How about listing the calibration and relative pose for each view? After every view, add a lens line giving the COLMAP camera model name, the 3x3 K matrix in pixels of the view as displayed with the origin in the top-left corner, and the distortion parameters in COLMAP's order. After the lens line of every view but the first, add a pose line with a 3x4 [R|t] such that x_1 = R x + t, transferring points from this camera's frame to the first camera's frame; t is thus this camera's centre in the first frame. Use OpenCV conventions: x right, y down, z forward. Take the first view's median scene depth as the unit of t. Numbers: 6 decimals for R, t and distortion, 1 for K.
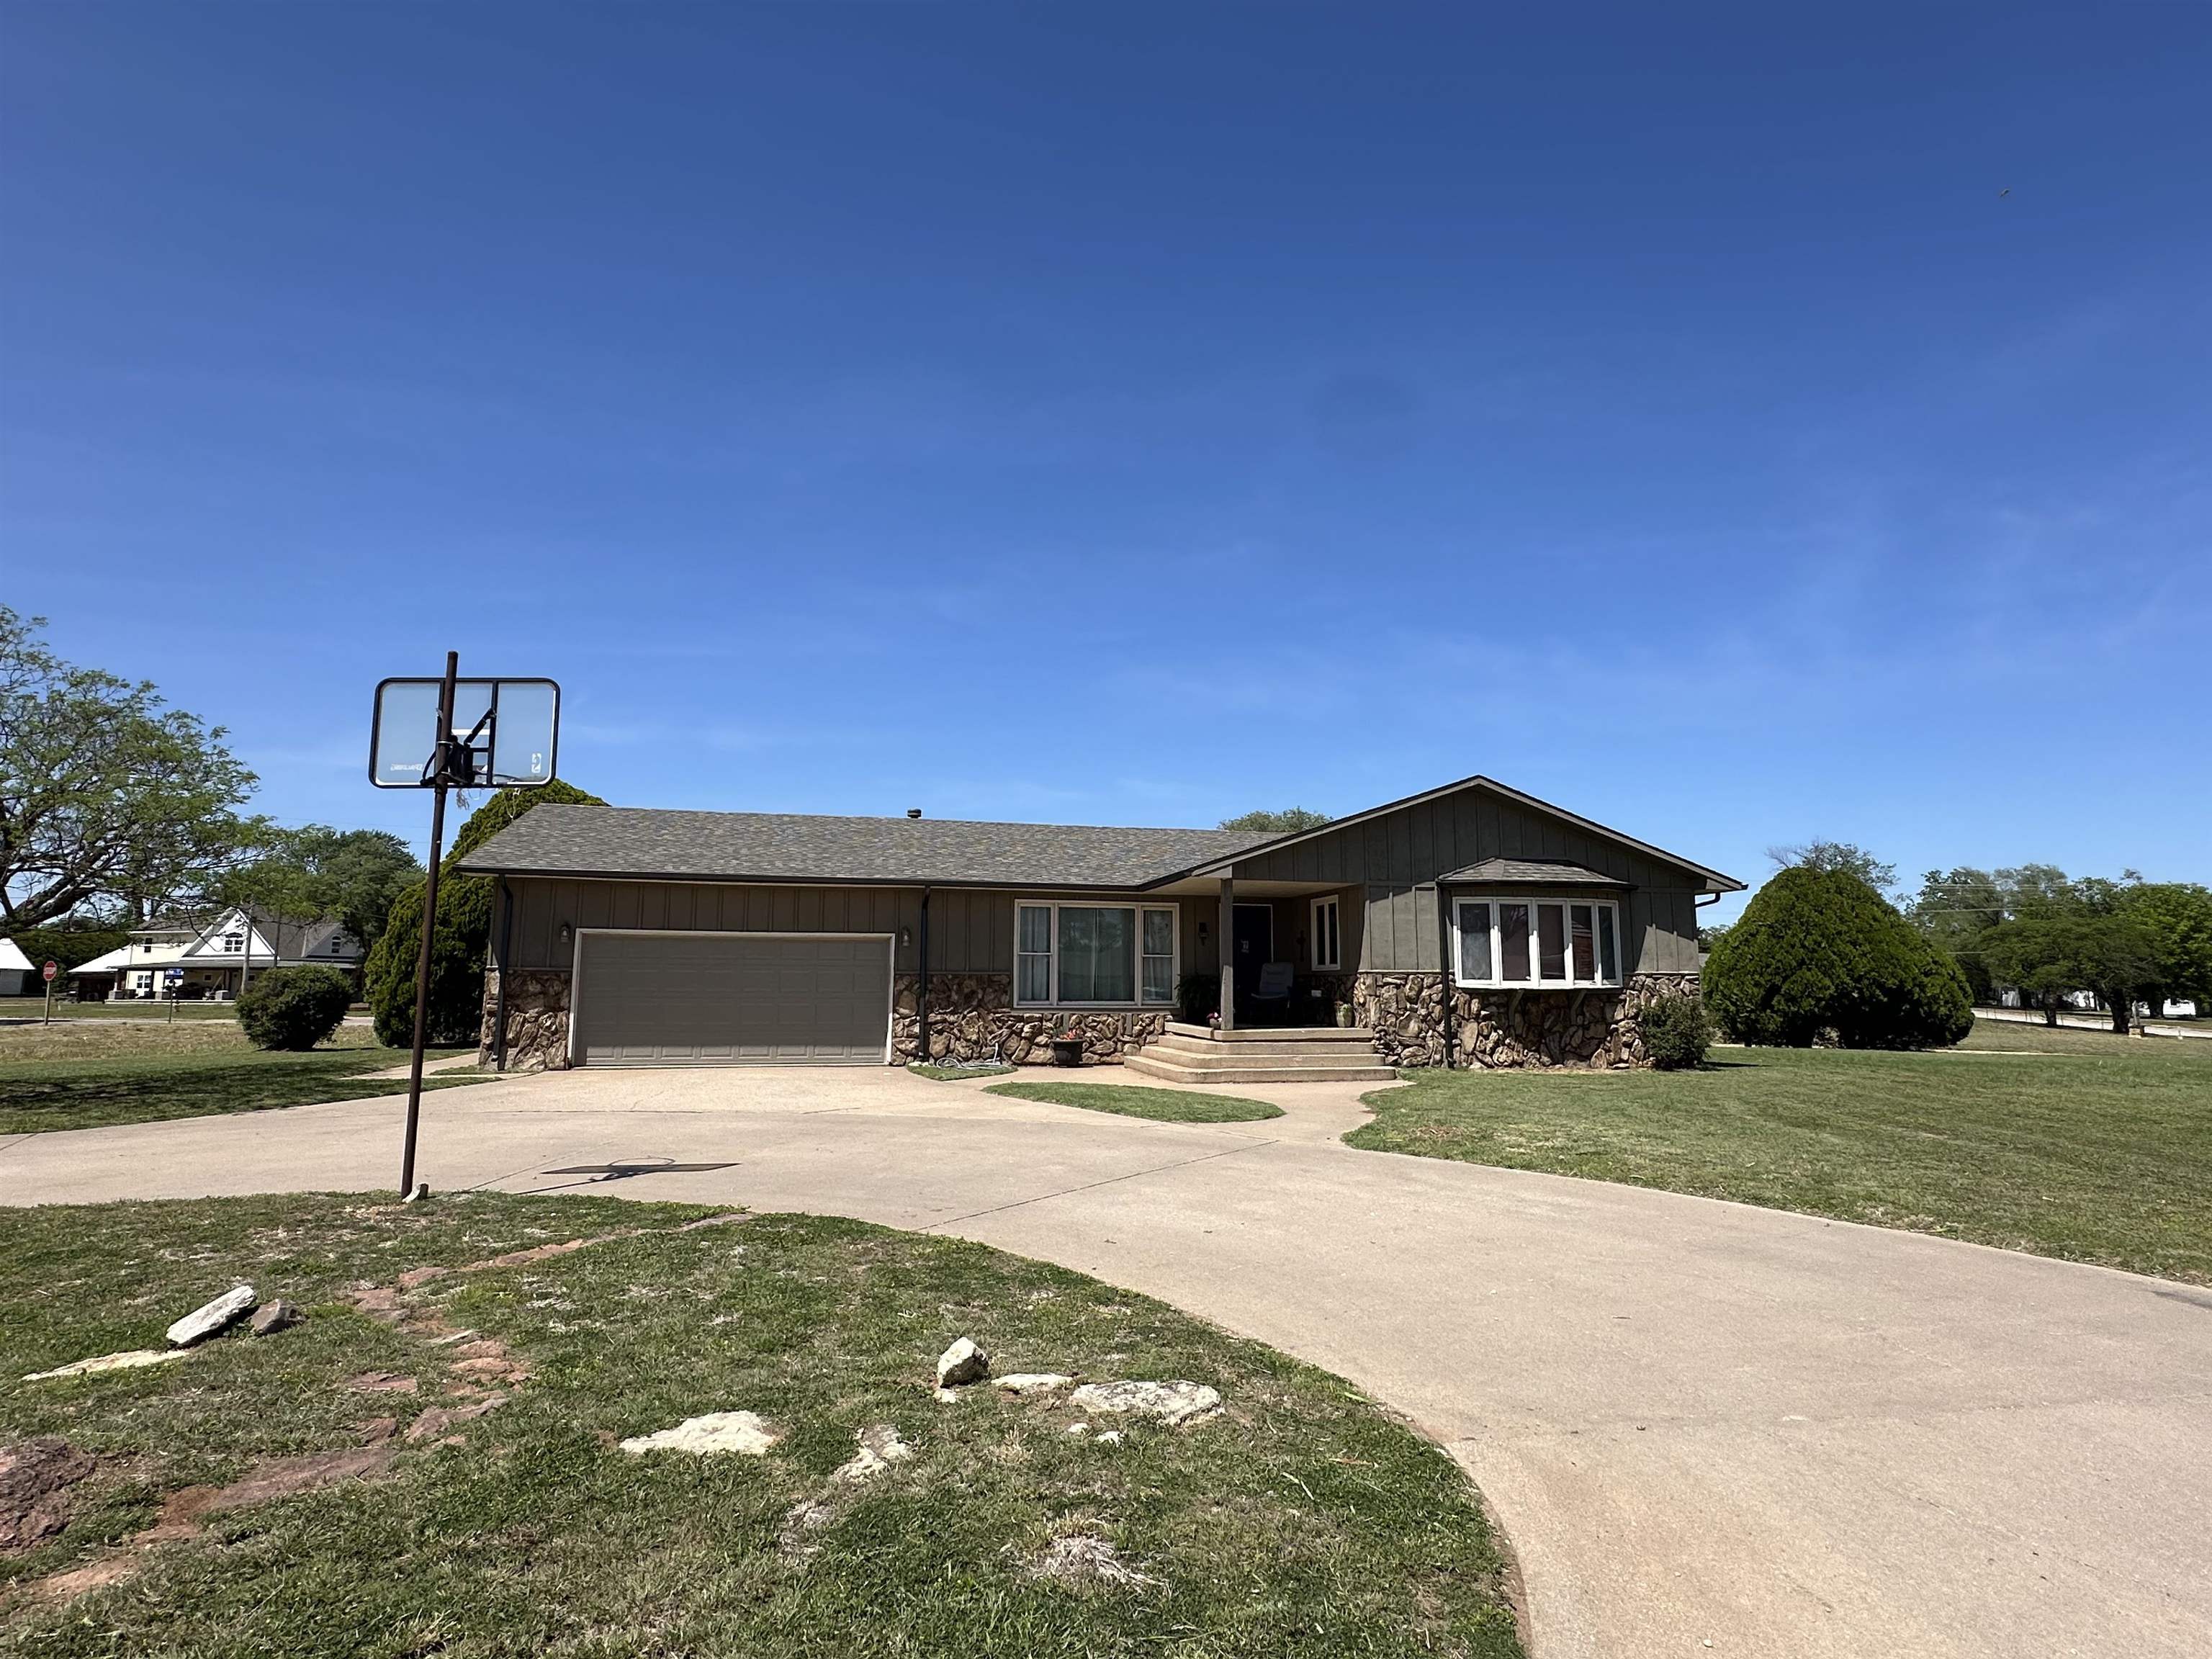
lens RADIAL K [[1196.7, 0, 1106.0], [0, 1196.7, 829.5], [0, 0, 1]] dist [-0.002228, 0.000078]
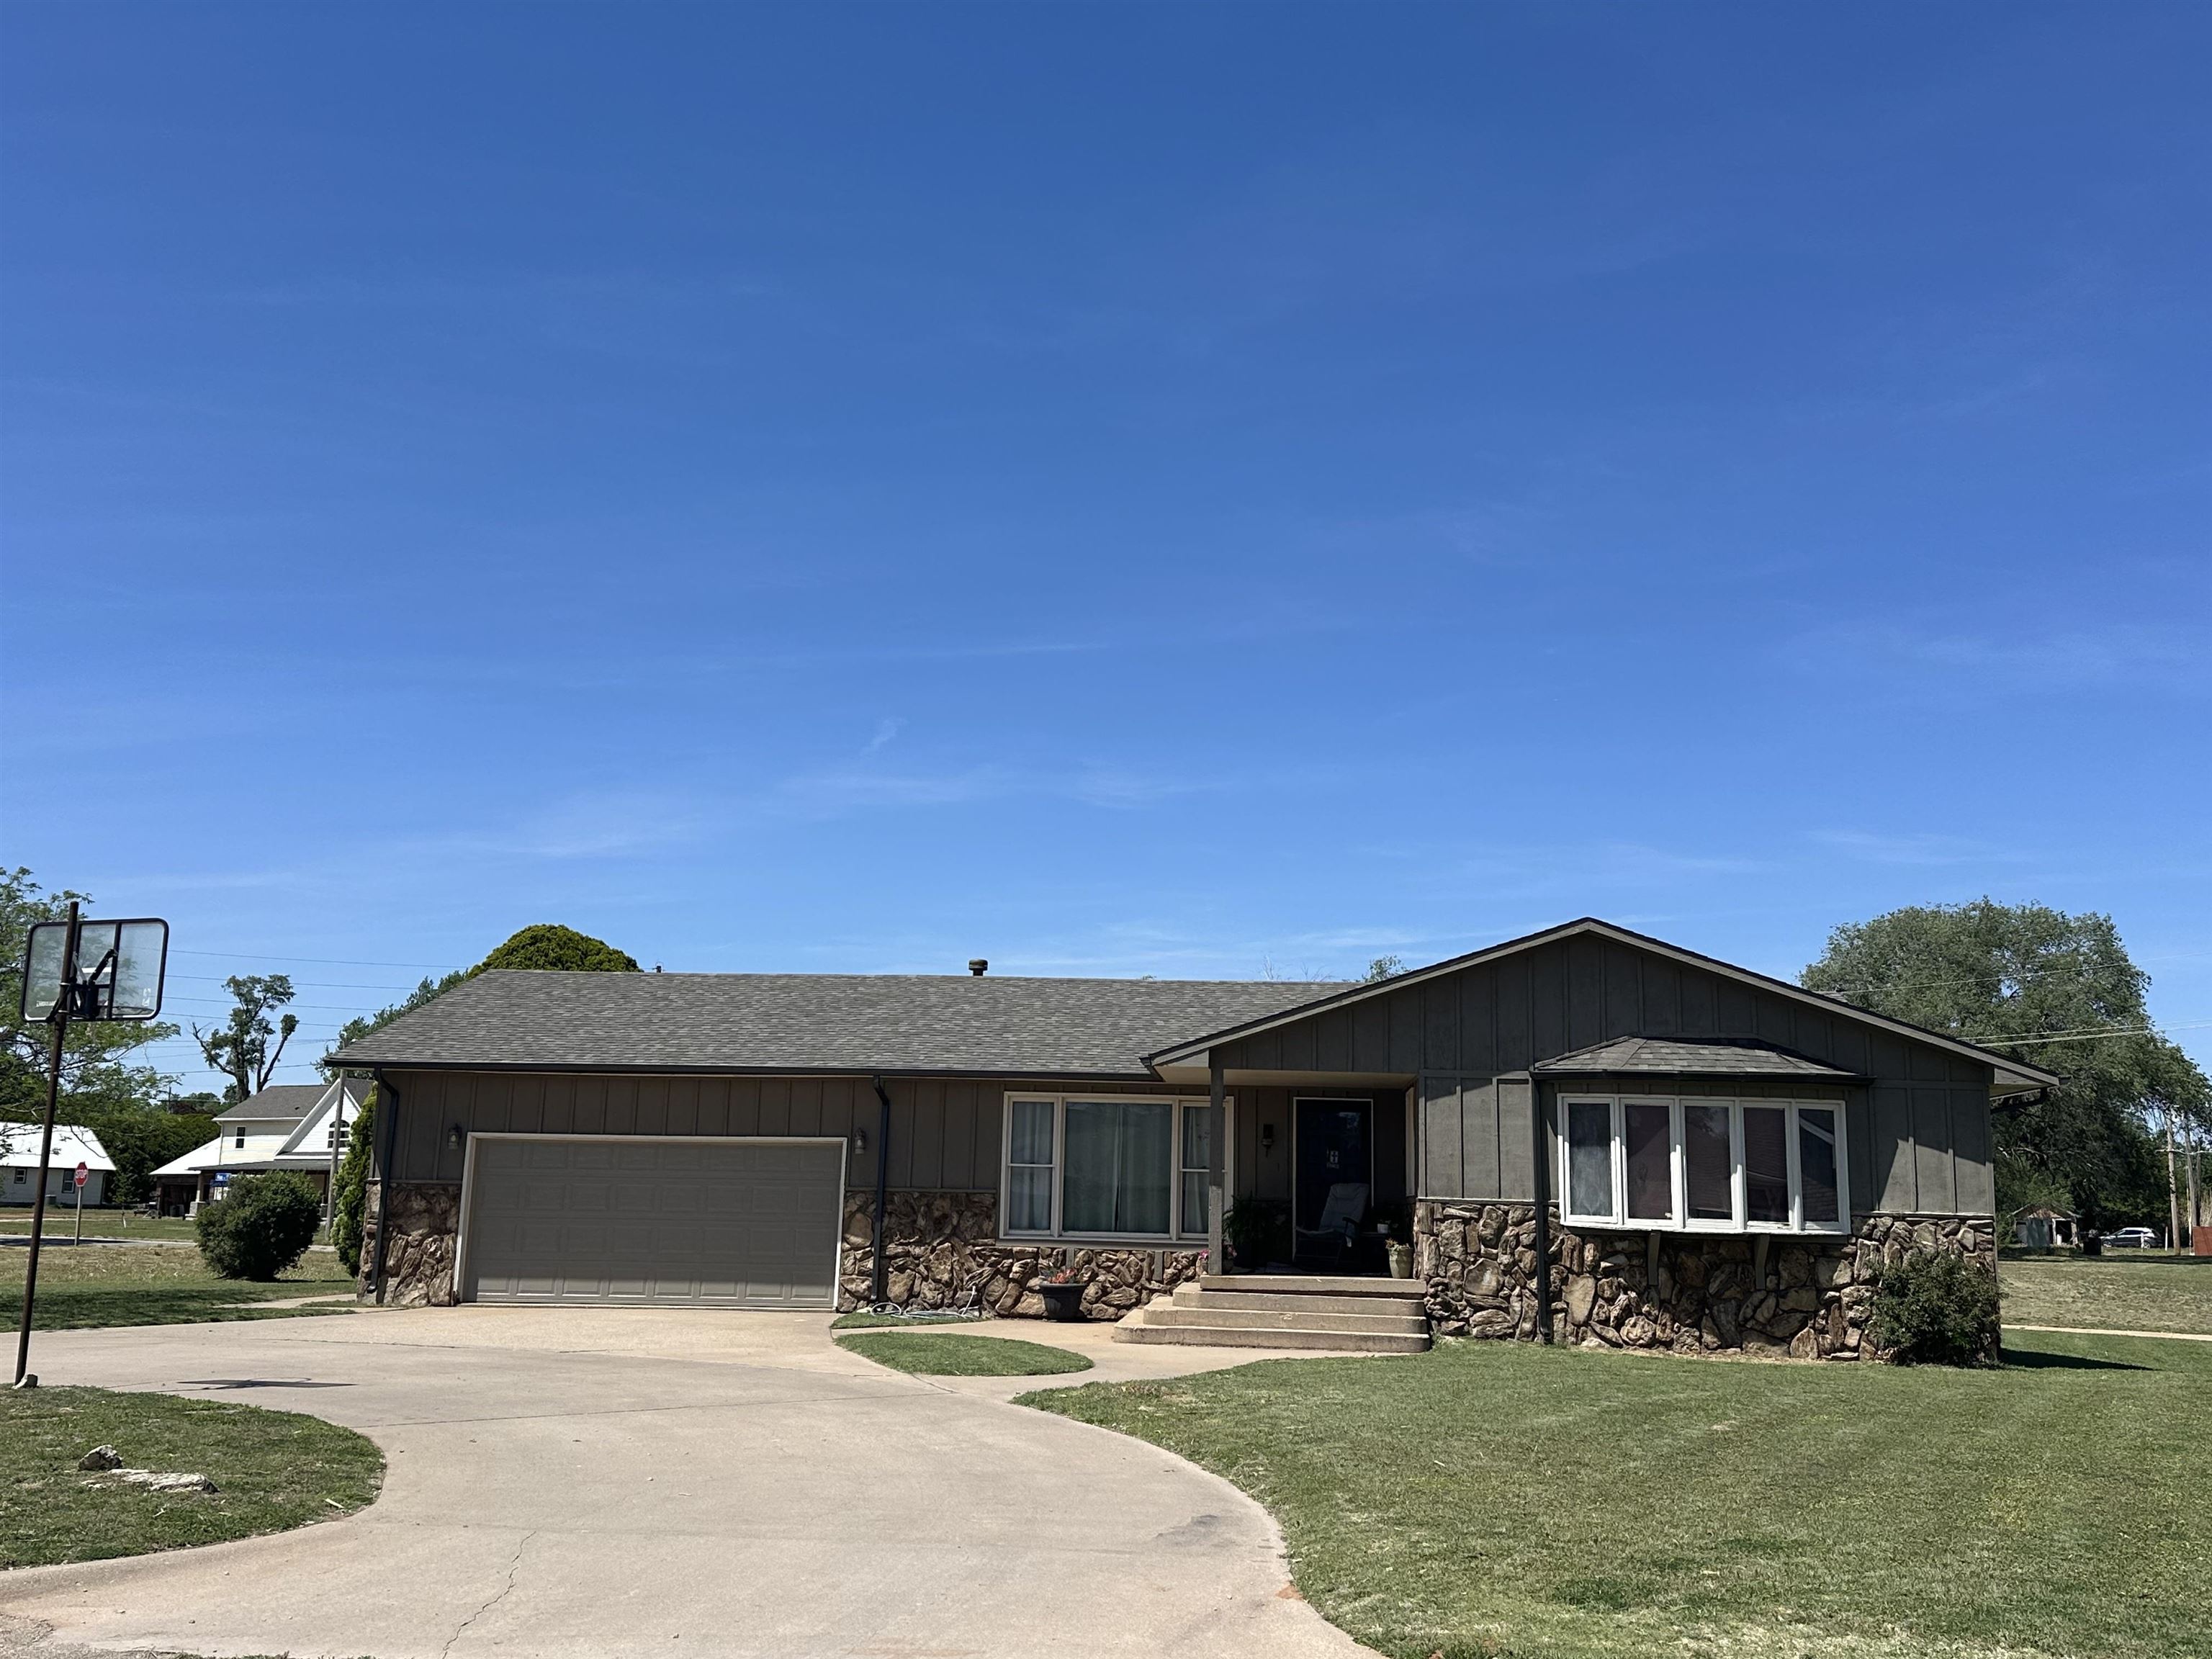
lens RADIAL K [[2127.8, 0, 1106.0], [0, 2127.8, 829.5], [0, 0, 1]] dist [0.204896, -0.427938]
pose [[0.947076, -0.037107, -0.318858, 0.447706], [0.022233, 0.998494, -0.050161, -0.040085], [0.320239, 0.040417, 0.946474, -0.274388]]
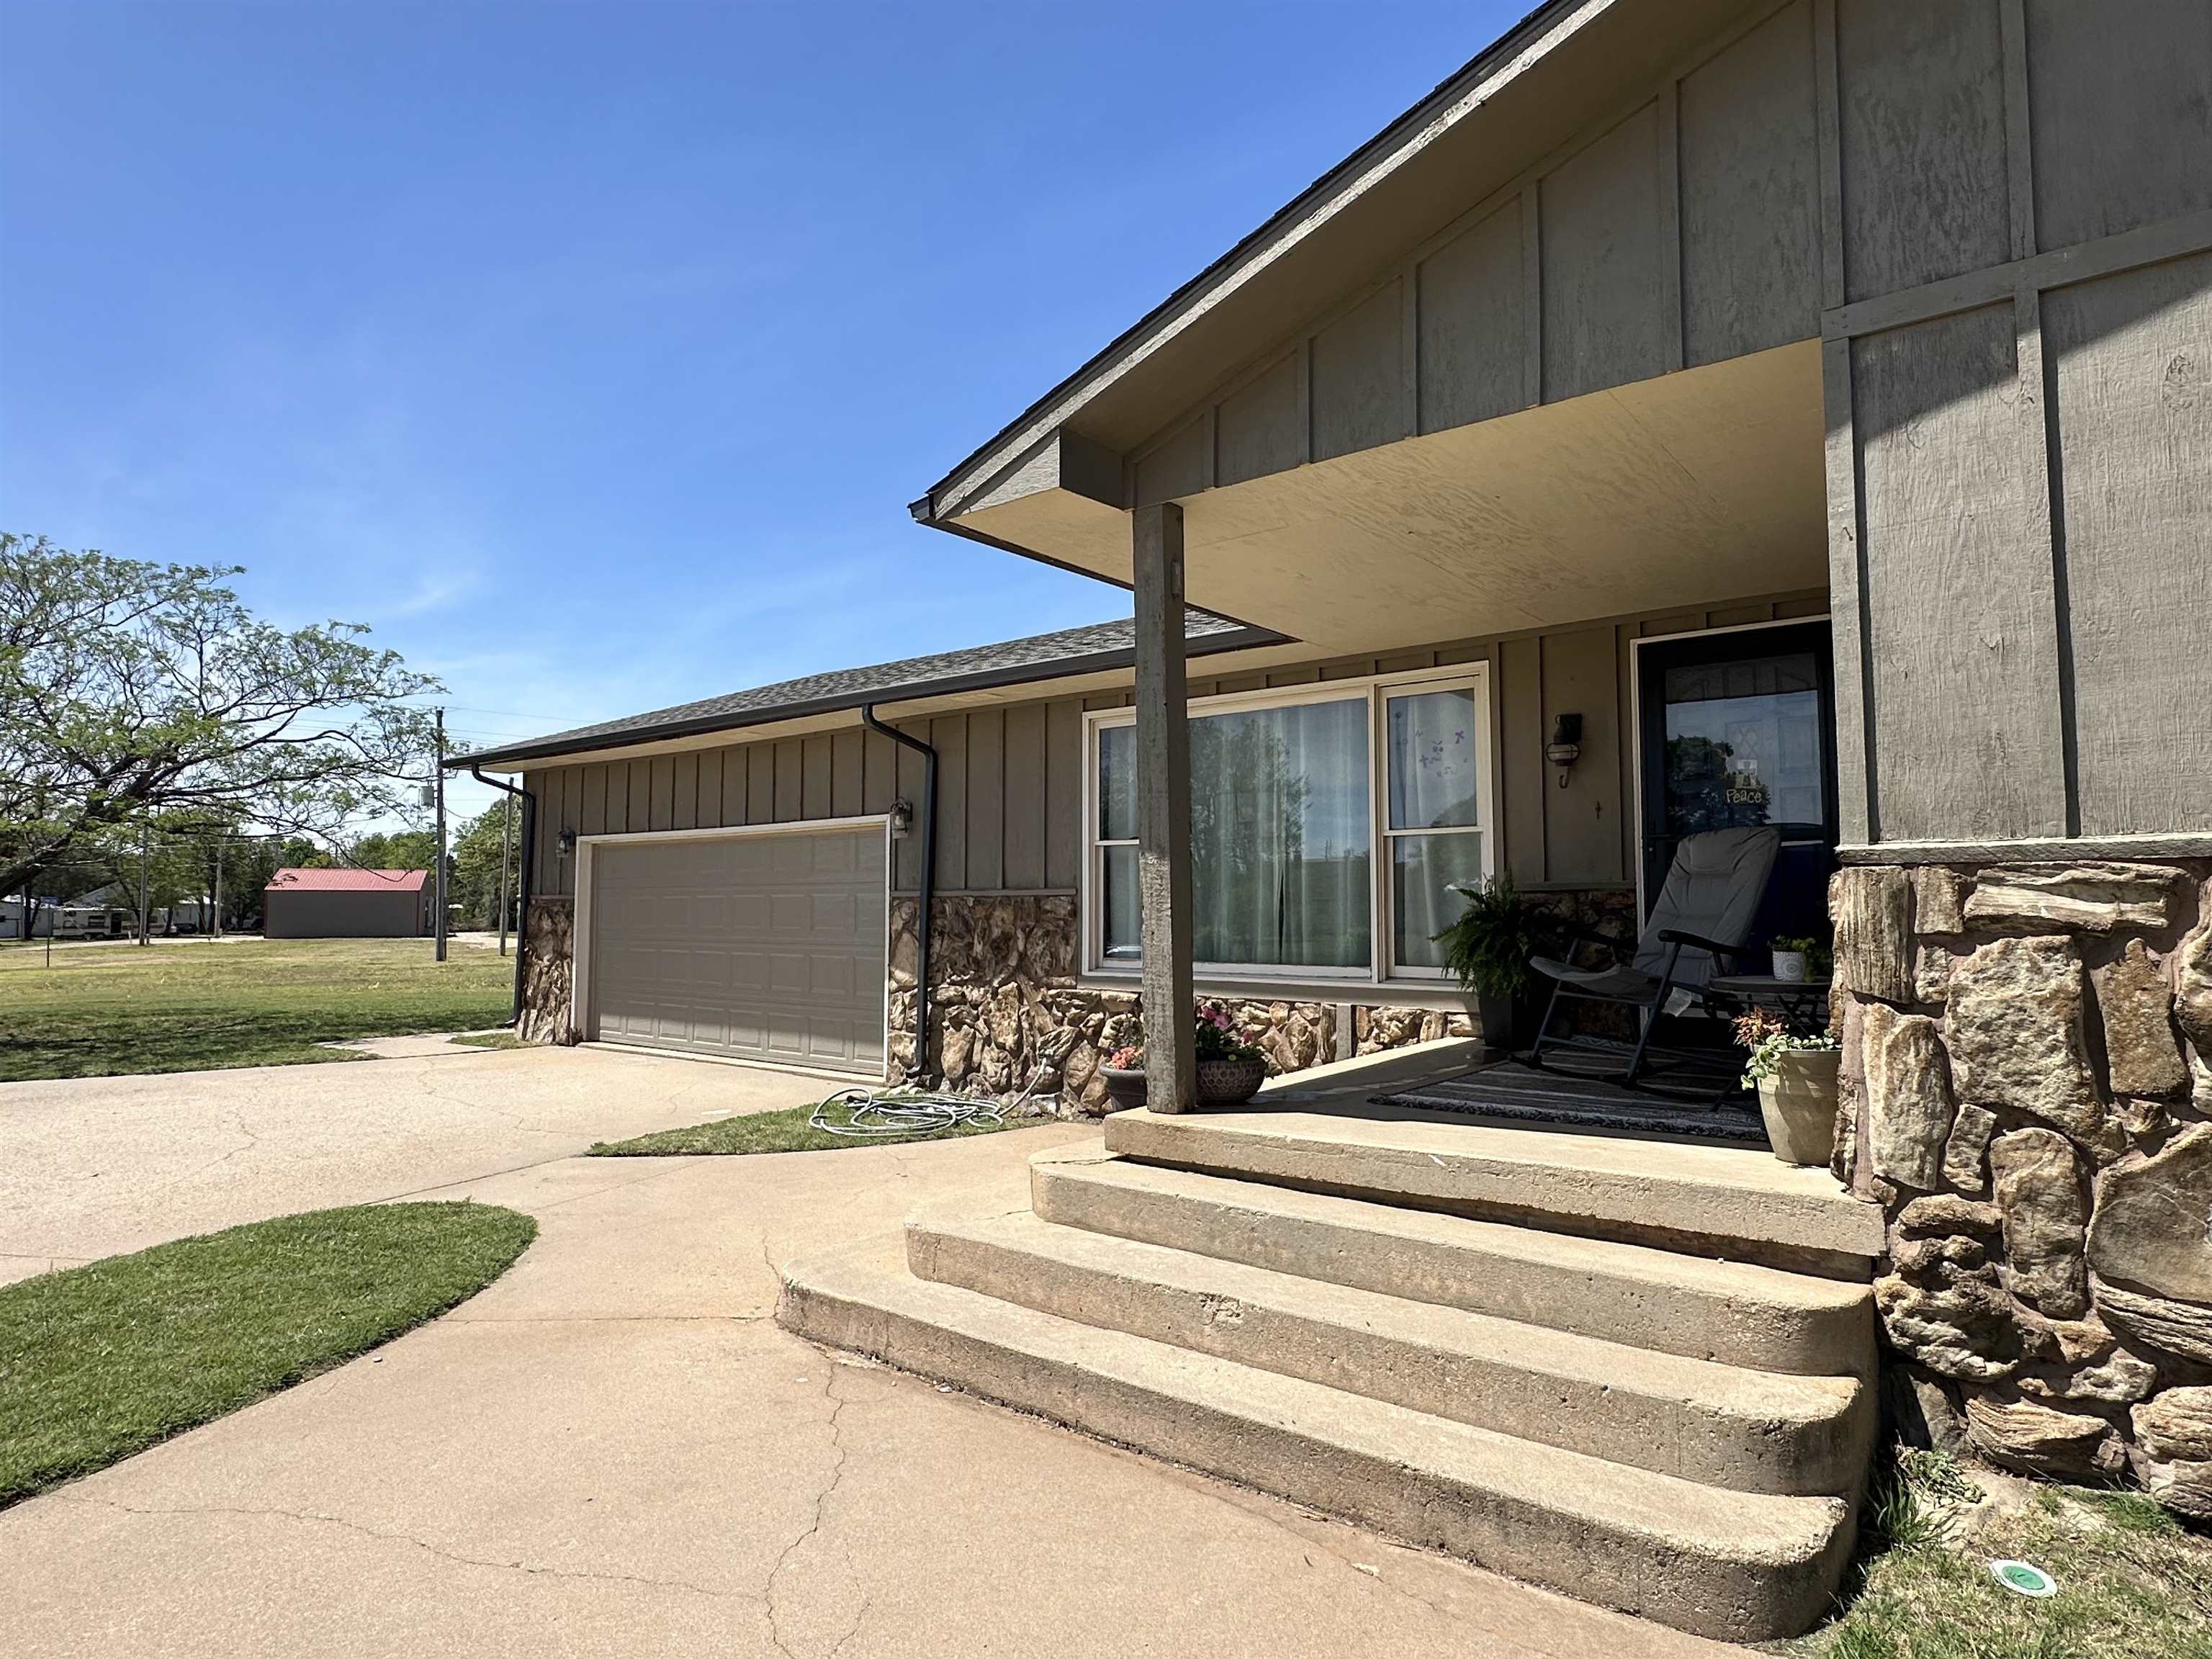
lens RADIAL K [[1245.9, 0, 1119.2], [0, 1245.9, 836.7], [0, 0, 1]] dist [-0.002166, -0.001377]
pose [[0.603021, -0.050522, -0.796124, 0.288523], [0.109922, 0.993735, 0.020198, 0.099795], [0.790116, -0.099691, 0.604796, 0.799242]]
